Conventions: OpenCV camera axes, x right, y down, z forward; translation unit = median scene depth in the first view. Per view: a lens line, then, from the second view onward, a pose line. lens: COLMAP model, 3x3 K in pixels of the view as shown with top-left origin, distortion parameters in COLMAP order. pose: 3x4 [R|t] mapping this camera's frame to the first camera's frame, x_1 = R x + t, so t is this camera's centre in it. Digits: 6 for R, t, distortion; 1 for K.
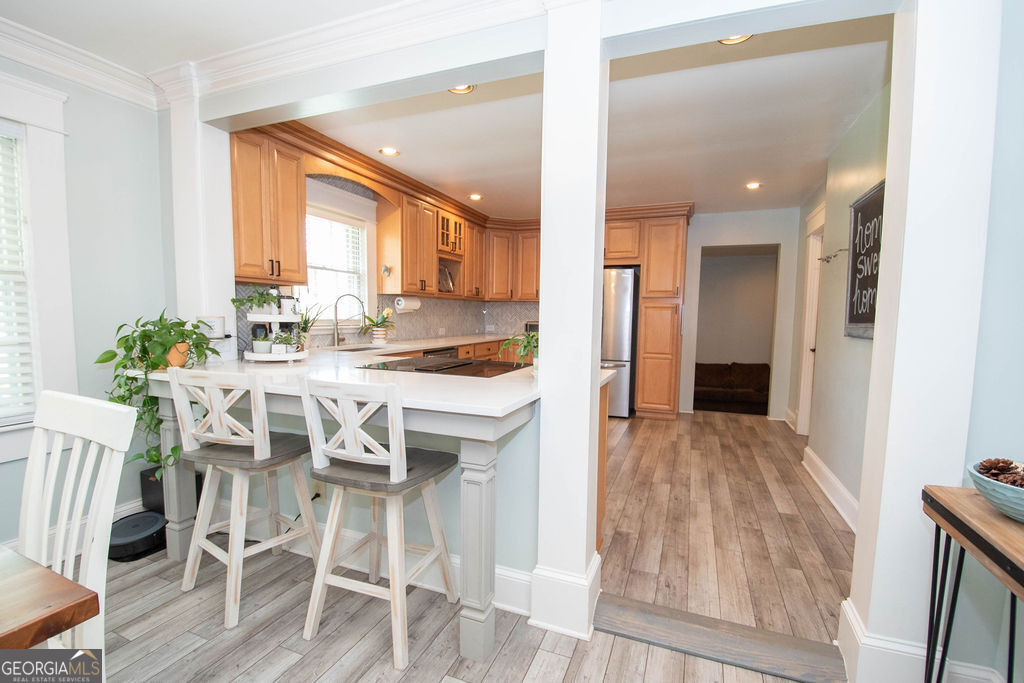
lens RADIAL K [[449.9, 0, 514.1], [0, 449.9, 351.7], [0, 0, 1]] dist [-0.004443, -0.007408]
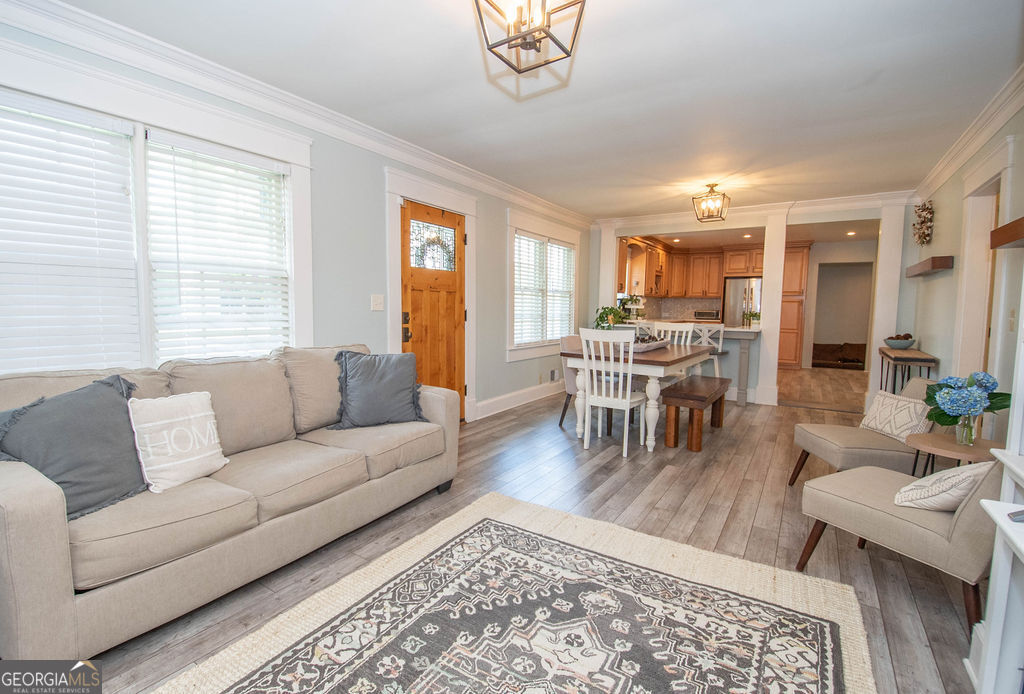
lens RADIAL K [[480.1, 0, 475.3], [0, 480.1, 338.4], [0, 0, 1]] dist [-0.008291, -0.005655]
pose [[0.973723, 0.011910, -0.227422, -0.529150], [-0.015633, 0.999772, -0.014576, 0.107139], [0.227197, 0.017749, 0.973687, -1.279082]]
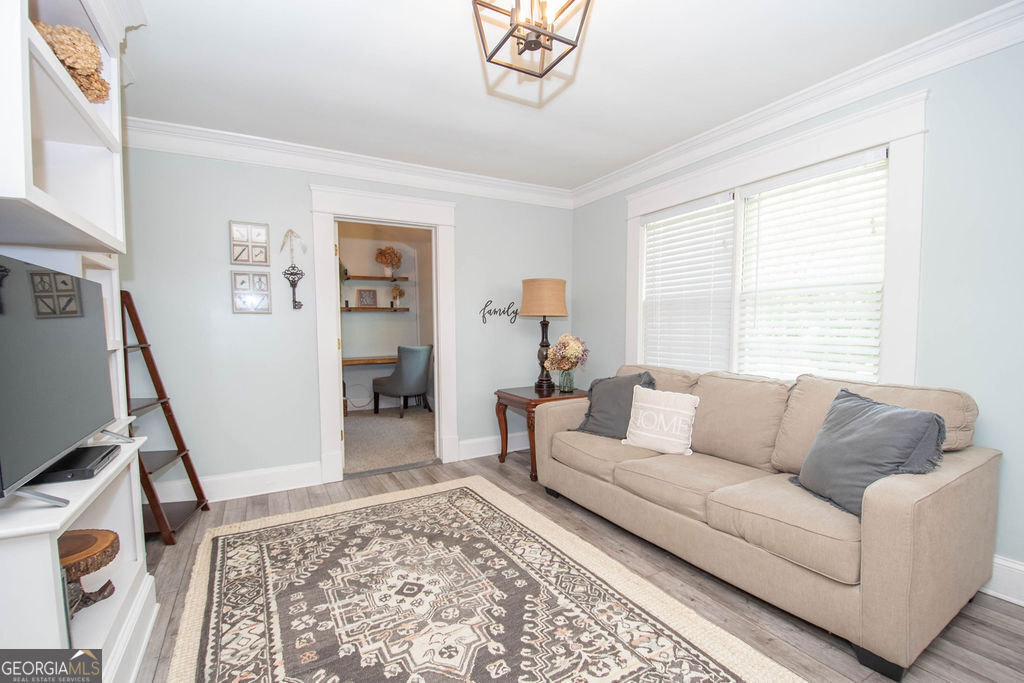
lens RADIAL K [[449.9, 0, 513.1], [0, 449.9, 347.2], [0, 0, 1]] dist [-0.004443, -0.007408]
pose [[-0.628930, 0.026156, -0.777022, -0.264002], [-0.063368, 0.994384, 0.084763, 0.051599], [0.774875, 0.102548, -0.623740, -0.572697]]
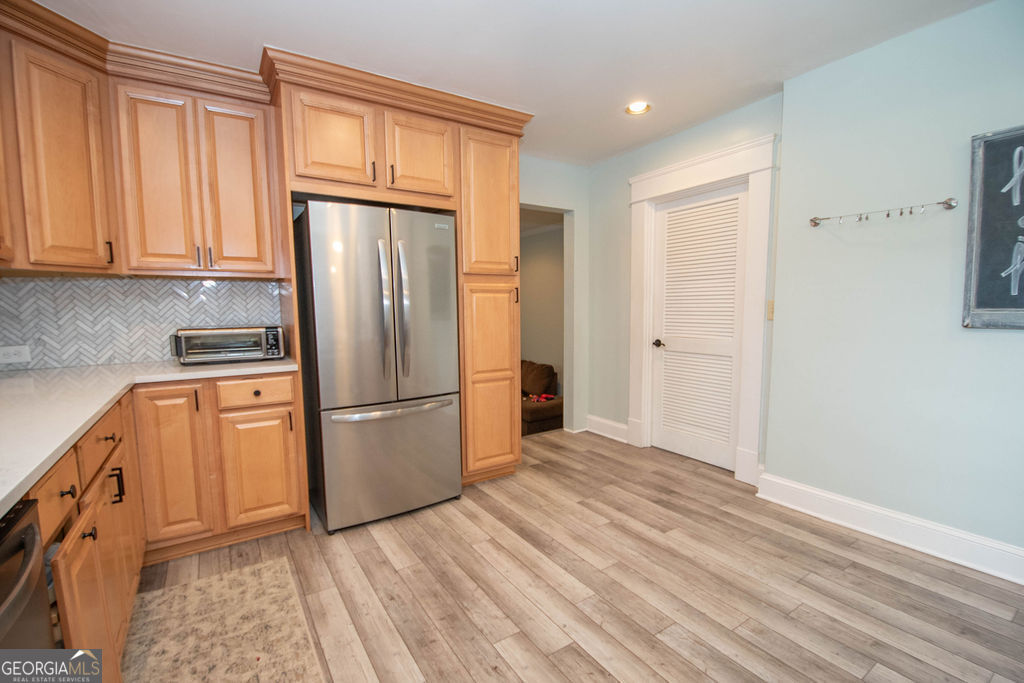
lens RADIAL K [[449.9, 0, 505.1], [0, 449.9, 350.0], [0, 0, 1]] dist [-0.004443, -0.007408]
pose [[0.581027, -0.102394, 0.807417, -0.174605], [0.087845, 0.994149, 0.062861, -0.074498], [-0.809129, 0.034404, 0.586623, 0.837079]]
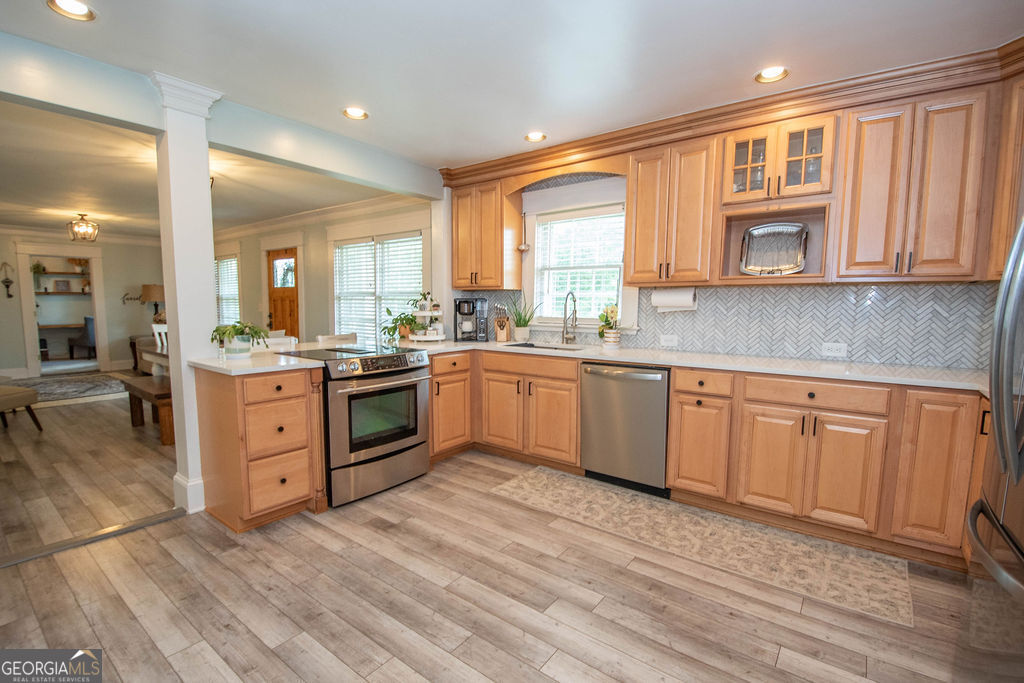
lens RADIAL K [[462.7, 0, 503.7], [0, 462.7, 345.2], [0, 0, 1]] dist [-0.019172, -0.003840]
pose [[-0.270023, 0.067741, -0.960468, 0.601994], [-0.089115, 0.991482, 0.094982, -0.090984], [0.958721, 0.111240, -0.261686, 1.087632]]
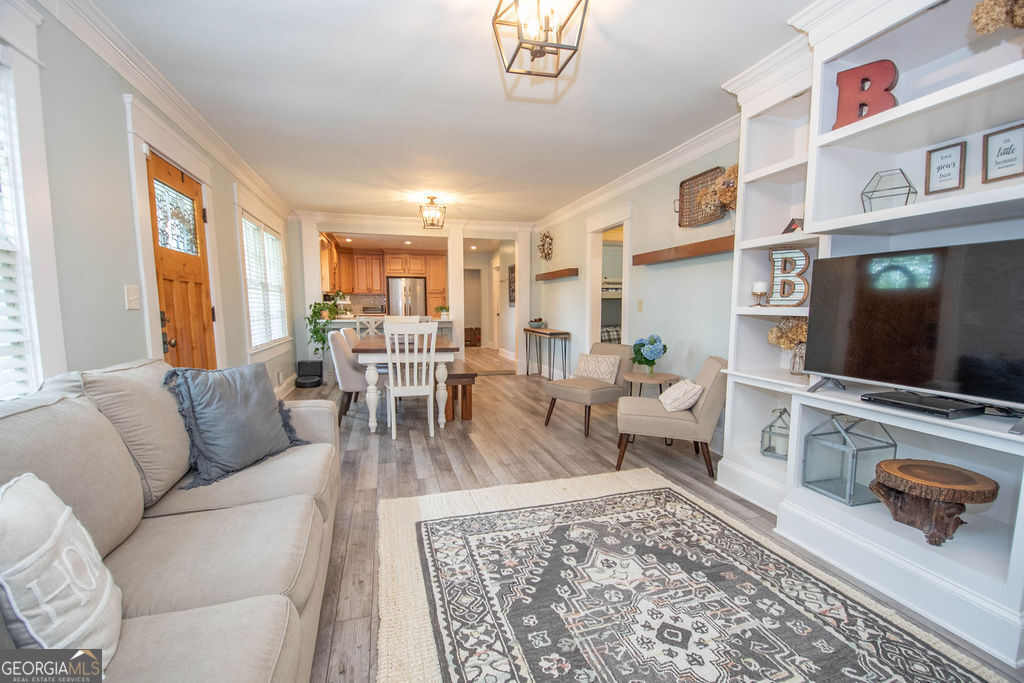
lens RADIAL K [[449.9, 0, 514.1], [0, 449.9, 354.8], [0, 0, 1]] dist [-0.004443, -0.007408]
pose [[0.789601, -0.083289, 0.607941, -0.904766], [0.062814, 0.996512, 0.054941, 0.100188], [-0.610397, -0.005195, 0.792079, -1.174799]]
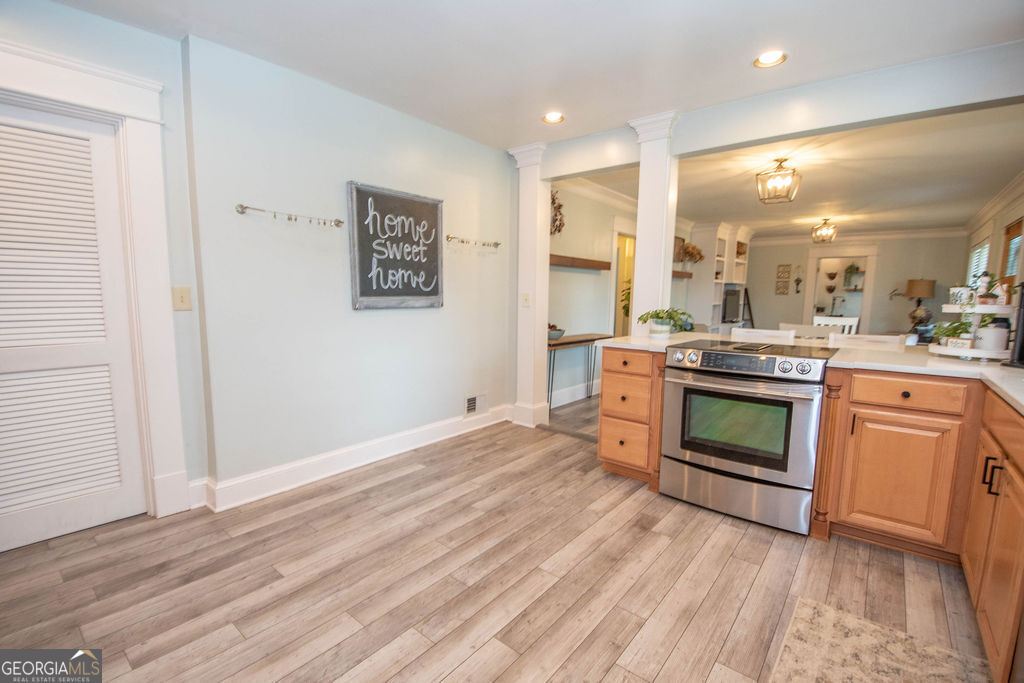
lens RADIAL K [[449.9, 0, 519.1], [0, 449.9, 350.5], [0, 0, 1]] dist [-0.004443, -0.007408]
pose [[-0.954977, -0.062503, 0.290021, 0.041725], [-0.002361, 0.979126, 0.203238, -0.110216], [-0.296670, 0.193403, -0.935191, 1.349125]]
